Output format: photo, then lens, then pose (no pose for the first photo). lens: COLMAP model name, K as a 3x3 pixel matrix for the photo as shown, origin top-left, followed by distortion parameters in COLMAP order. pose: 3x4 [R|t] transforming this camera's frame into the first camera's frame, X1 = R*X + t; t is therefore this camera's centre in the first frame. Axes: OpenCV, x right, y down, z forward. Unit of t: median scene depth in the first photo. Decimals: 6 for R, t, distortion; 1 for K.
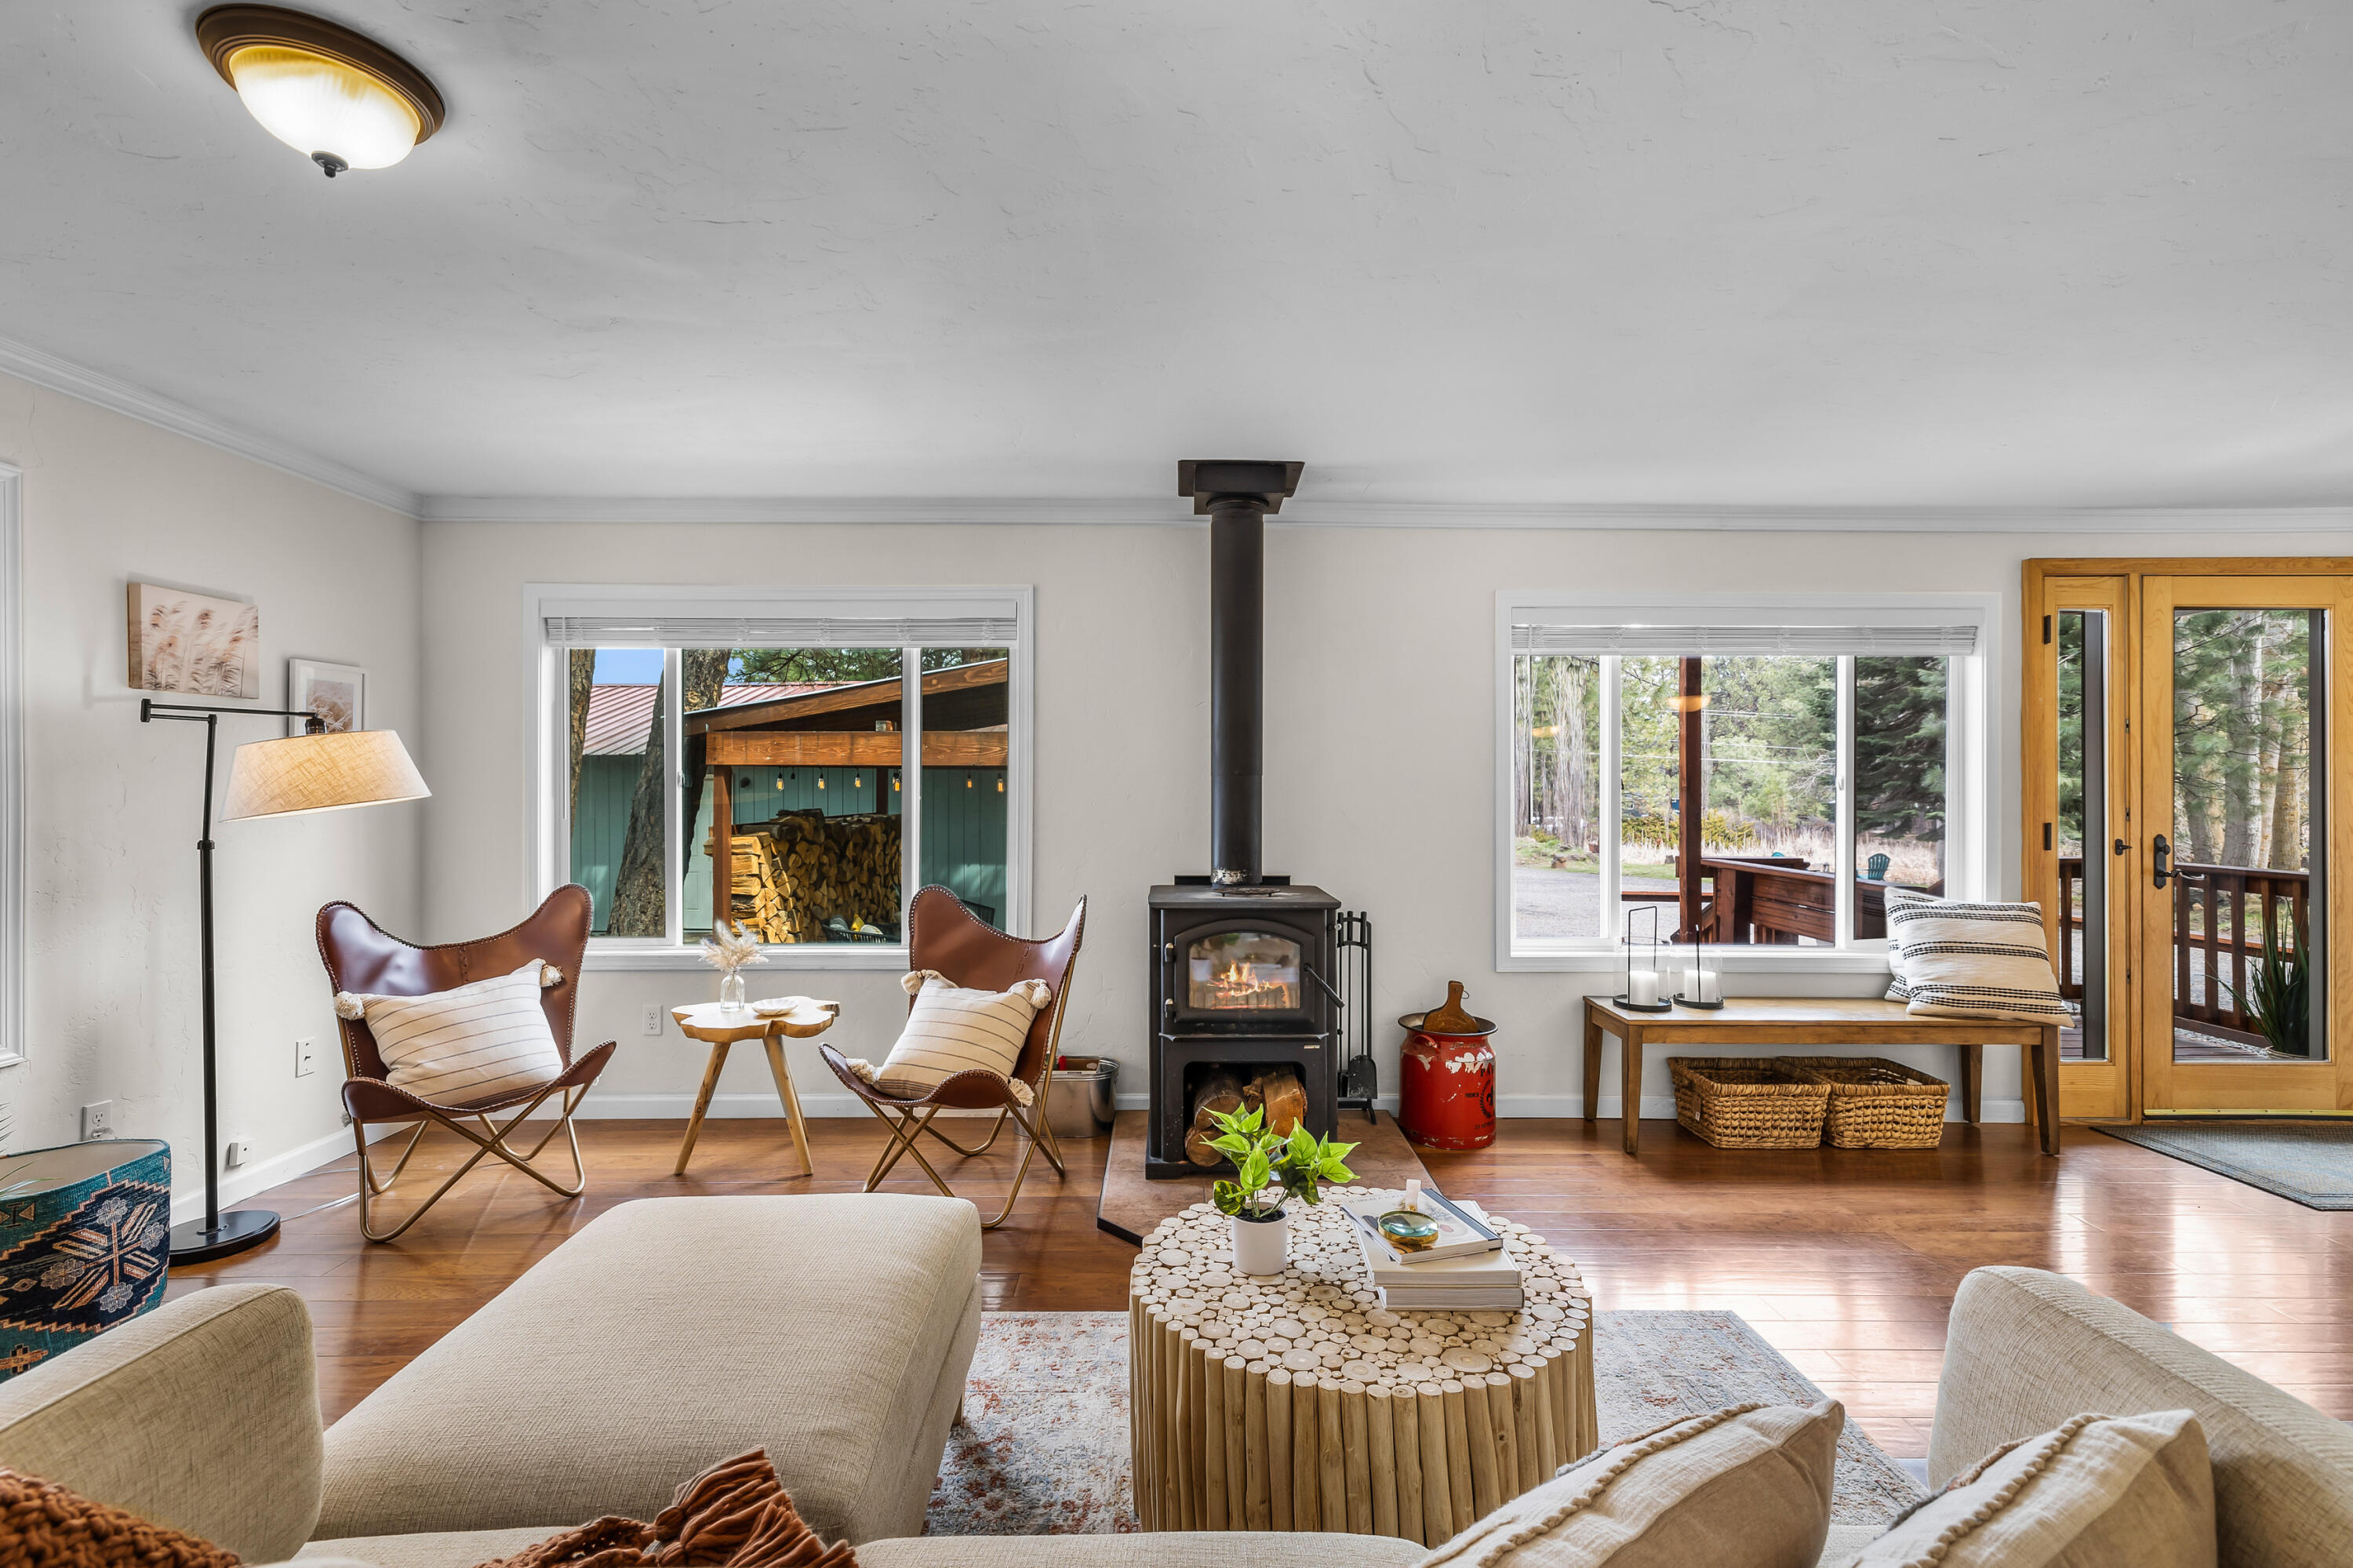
lens RADIAL K [[1029.3, 0, 1176.8], [0, 1029.3, 780.8], [0, 0, 1]] dist [0.004579, 0.000756]
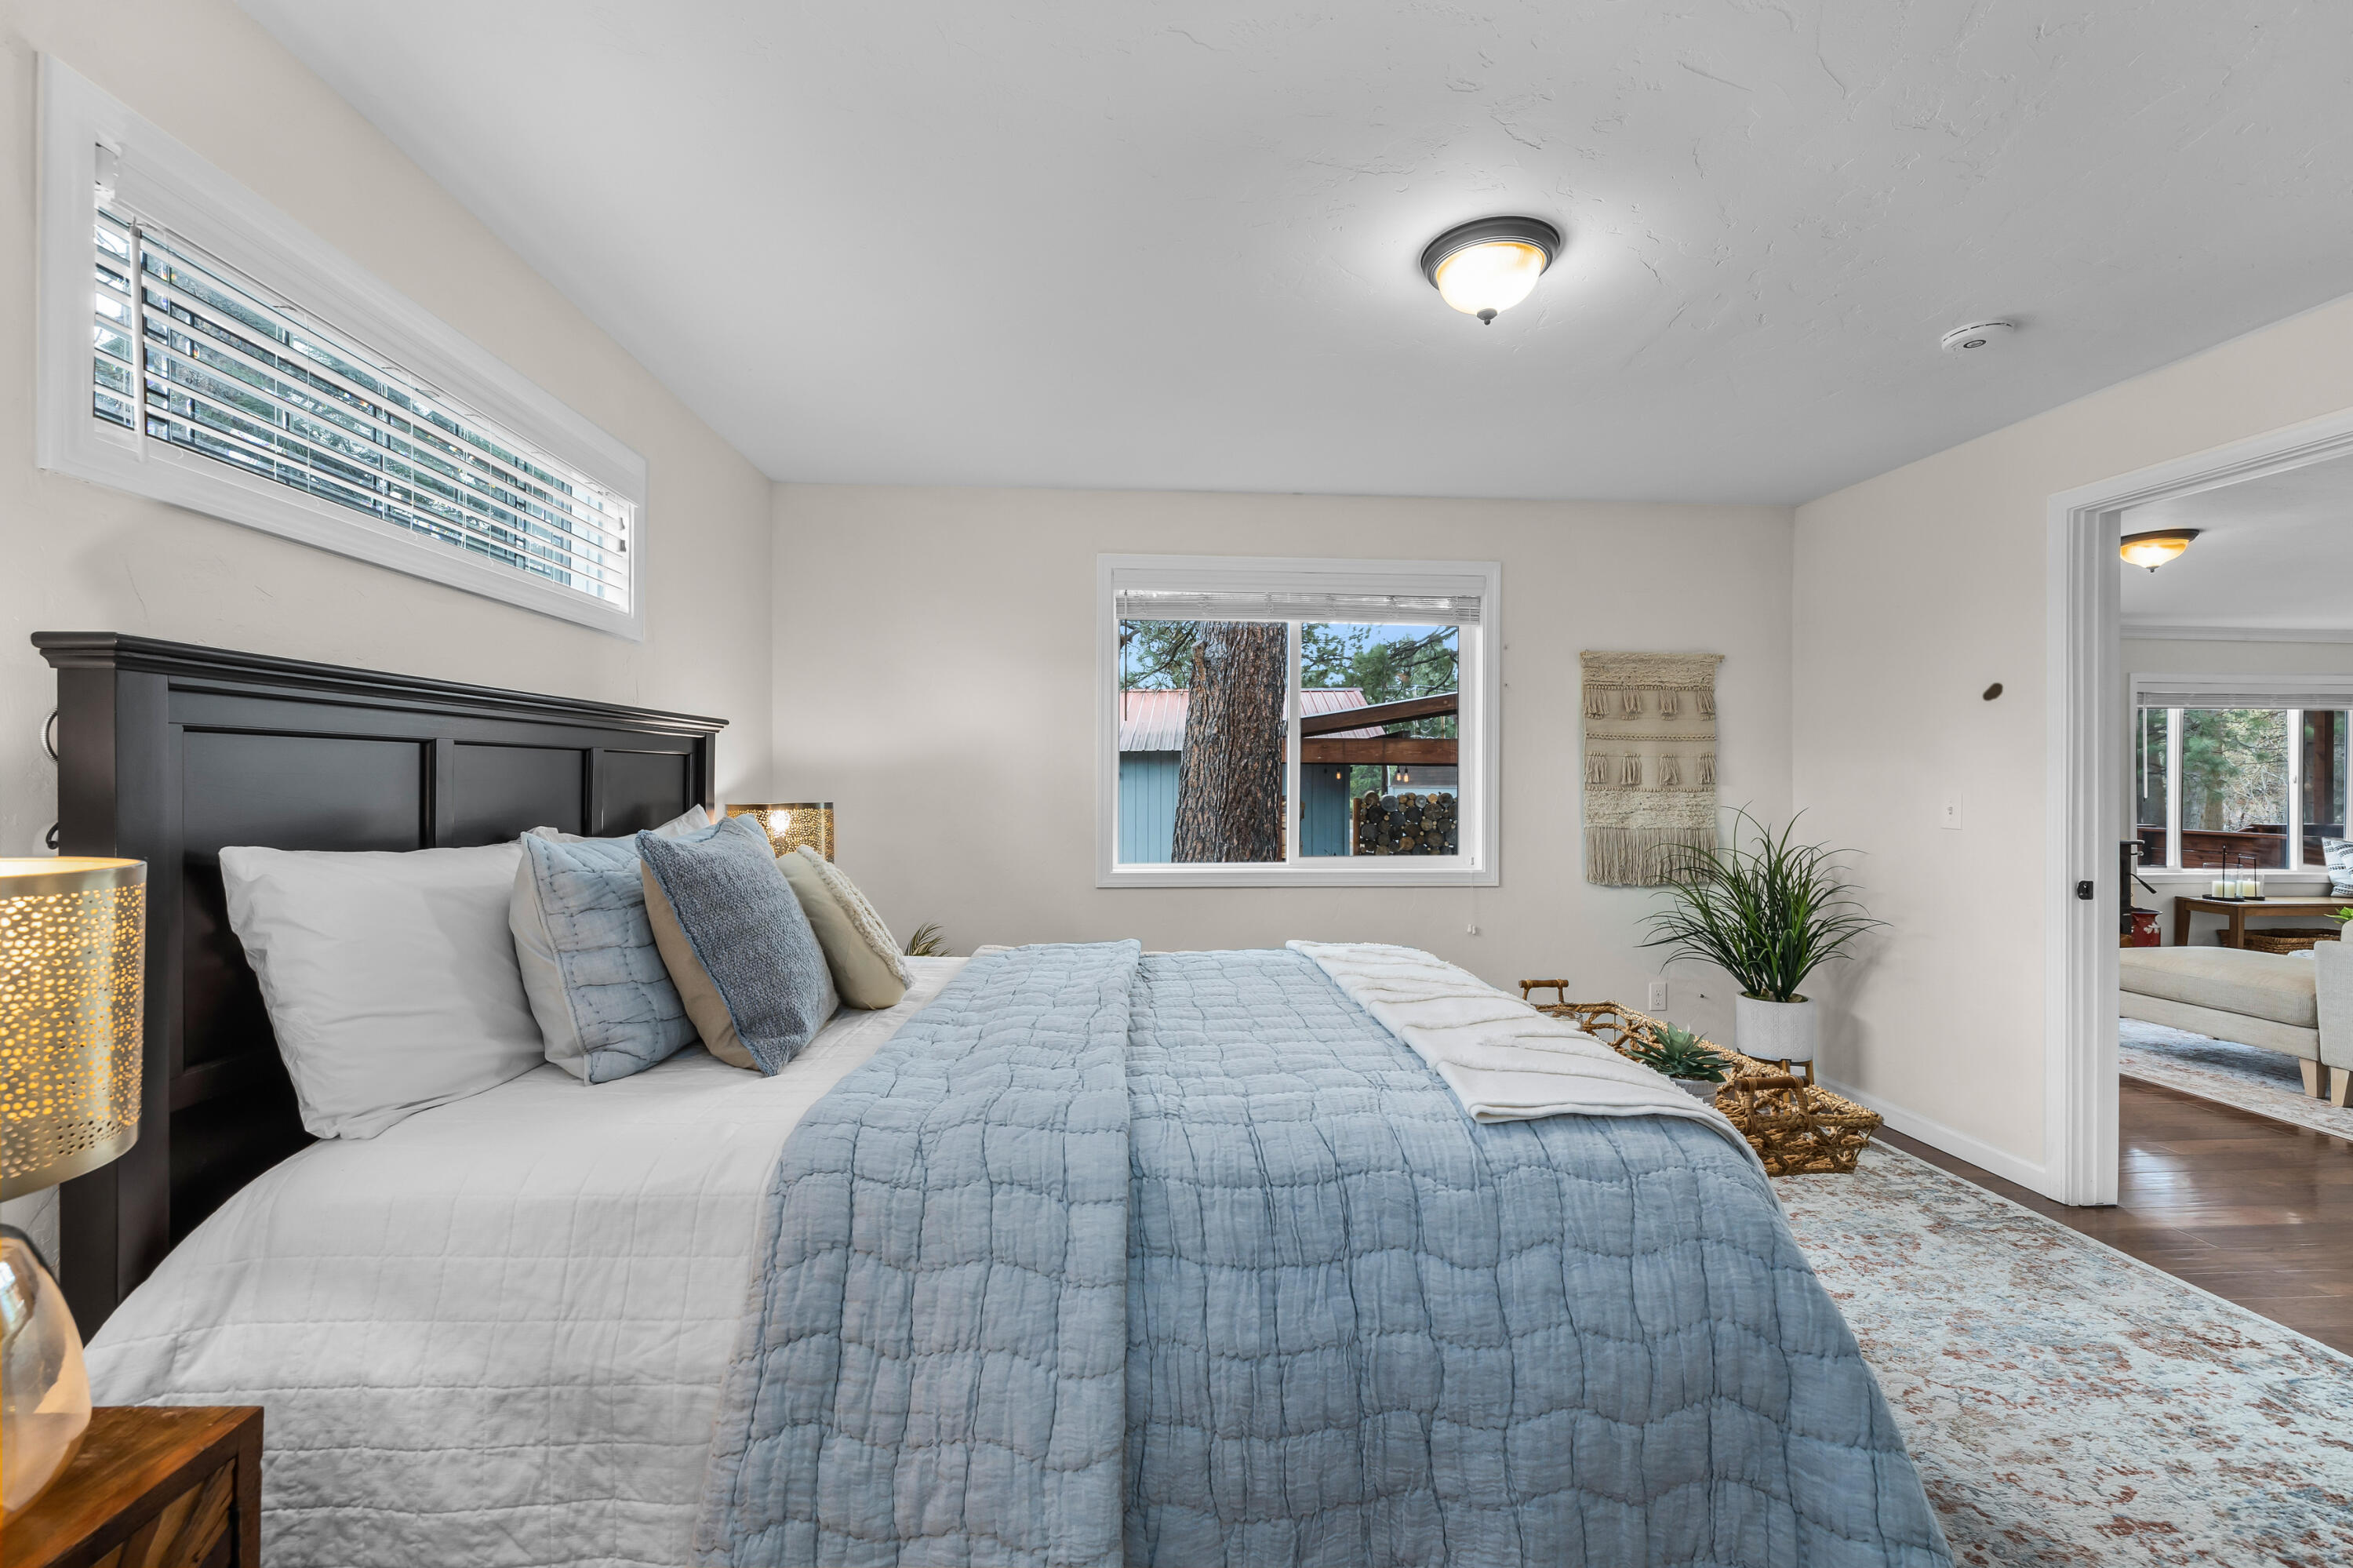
lens RADIAL K [[1029.3, 0, 1167.4], [0, 1029.3, 770.0], [0, 0, 1]] dist [0.004579, 0.000756]
pose [[0.995639, 0.002997, 0.093237, -1.686950], [-0.002989, 0.999996, -0.000231, -0.008836], [-0.093237, -0.000049, 0.995644, -0.712026]]
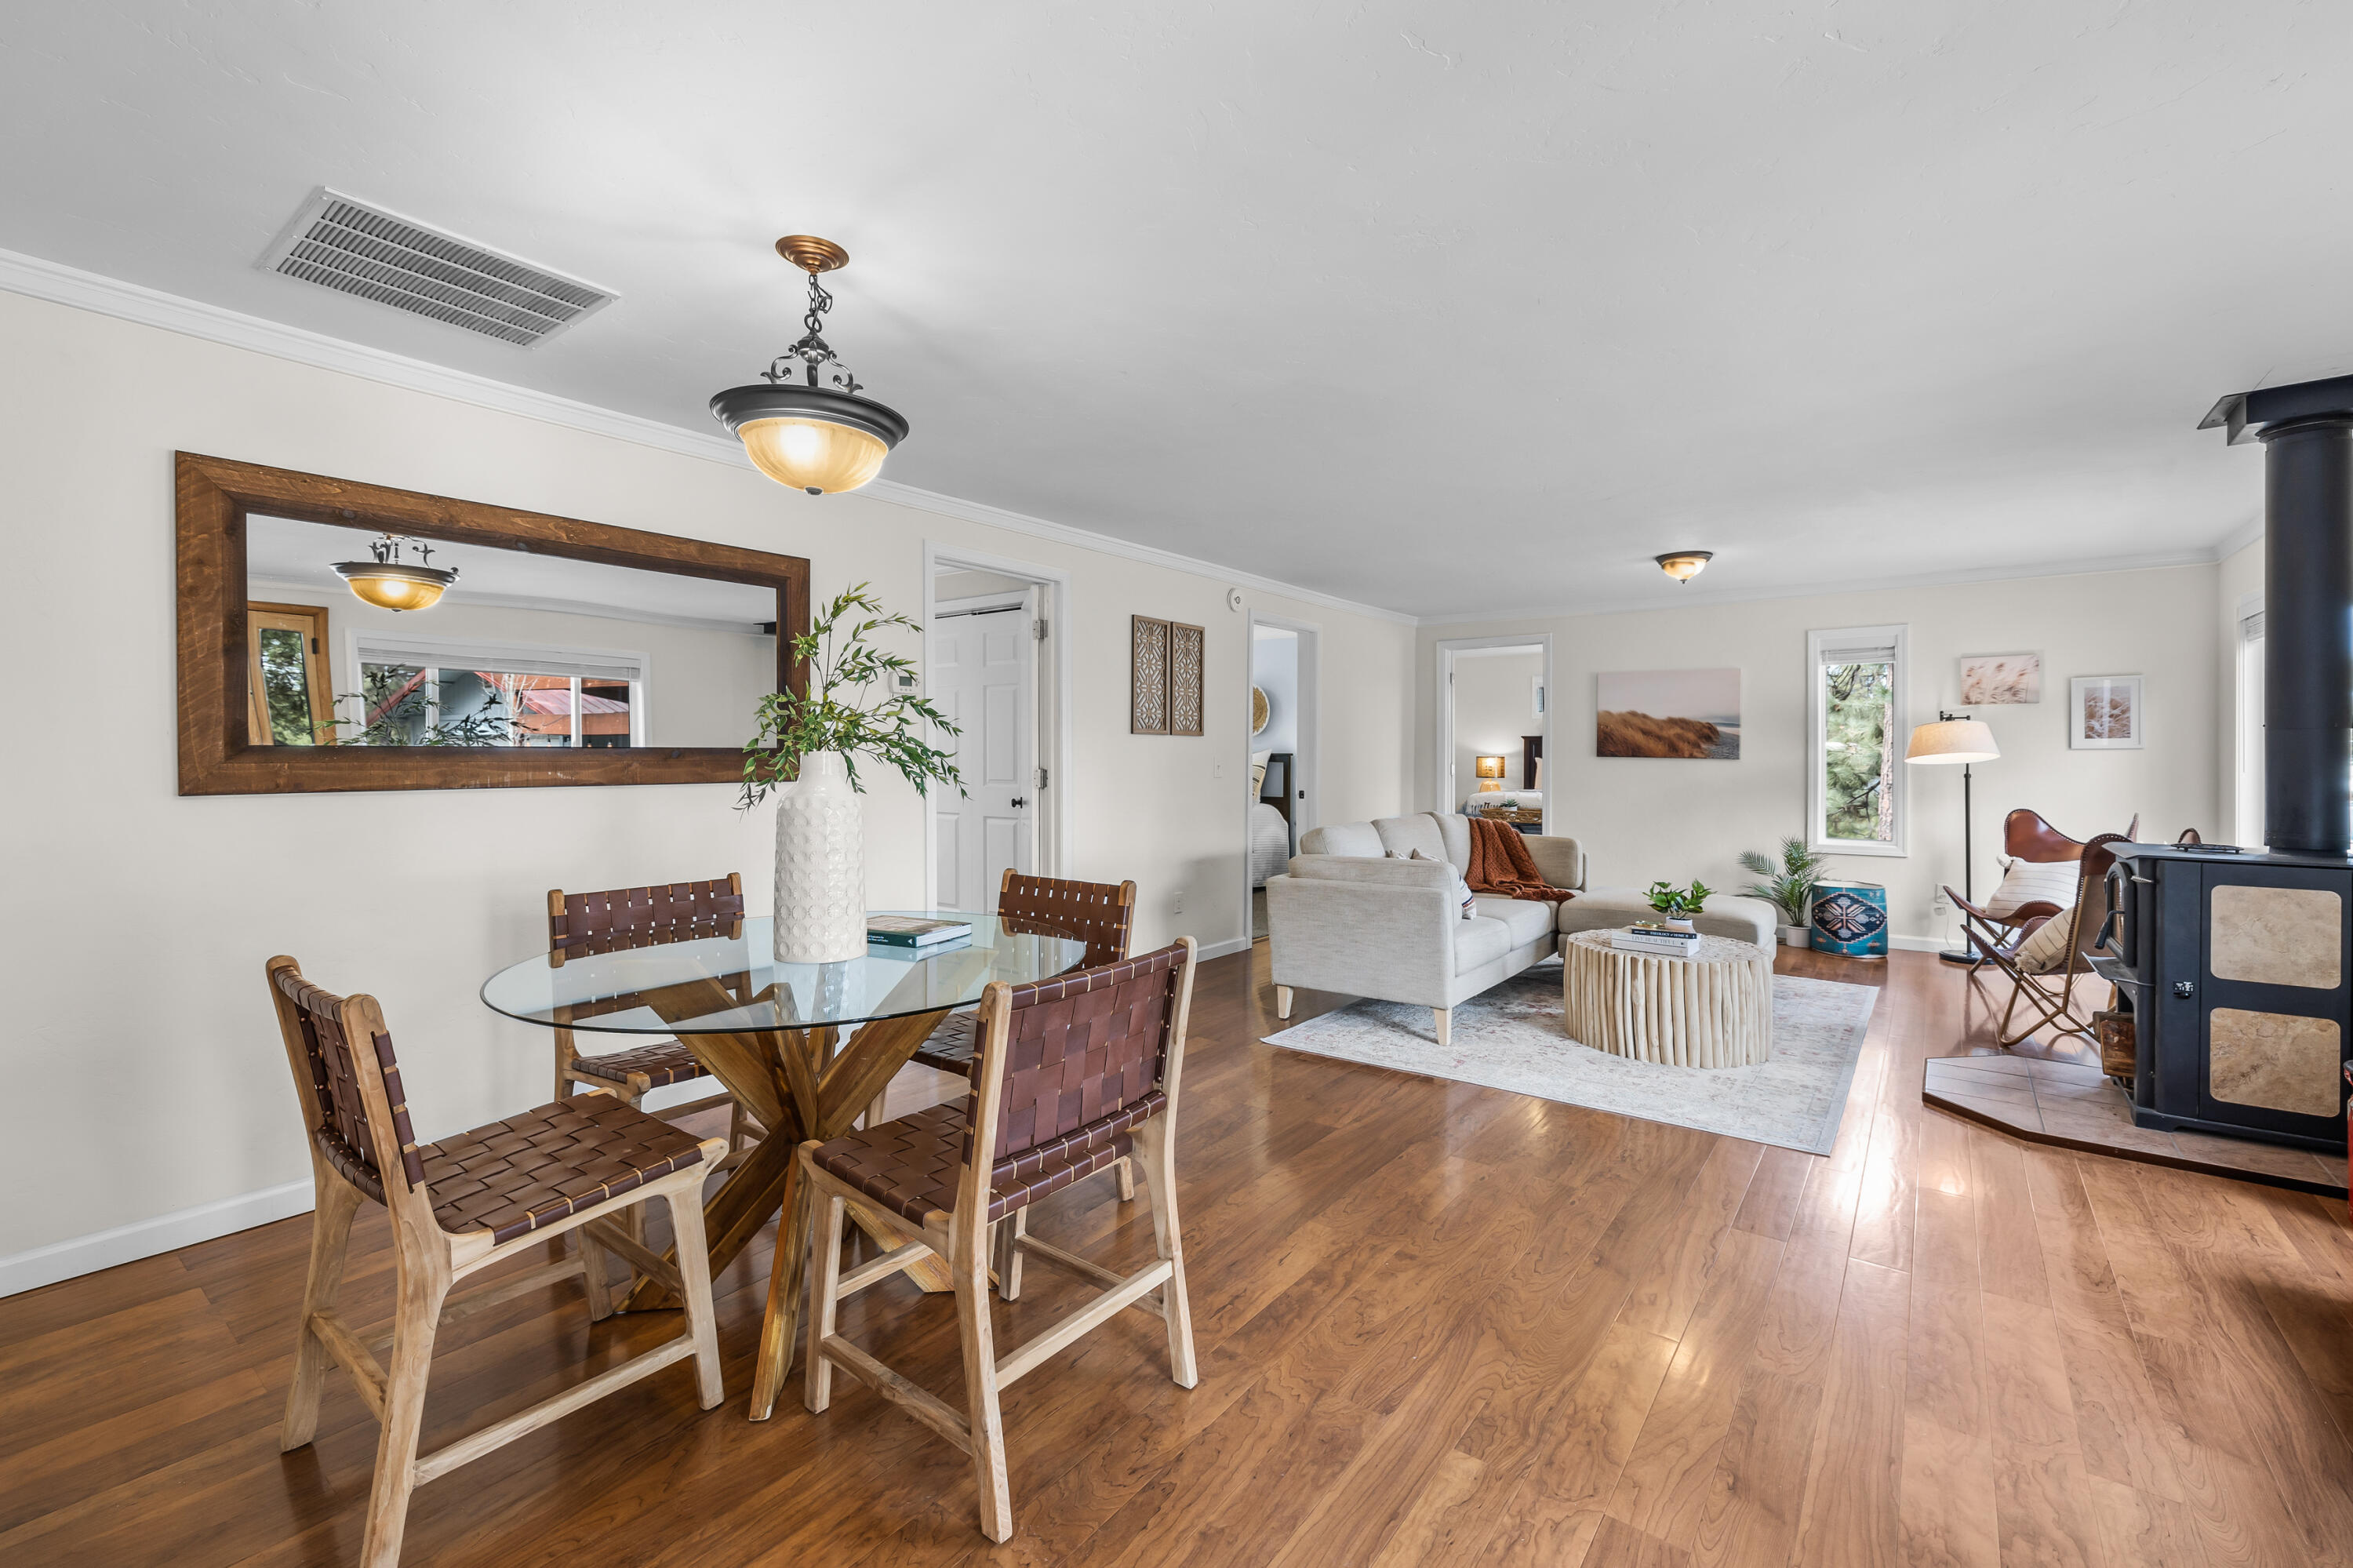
lens RADIAL K [[1029.3, 0, 1175.0], [0, 1029.3, 768.8], [0, 0, 1]] dist [0.004579, 0.000756]
pose [[-0.602682, 0.009242, -0.797928, 1.094886], [0.004983, 0.999957, 0.007819, 0.013406], [0.797966, 0.000736, -0.602702, 0.600023]]
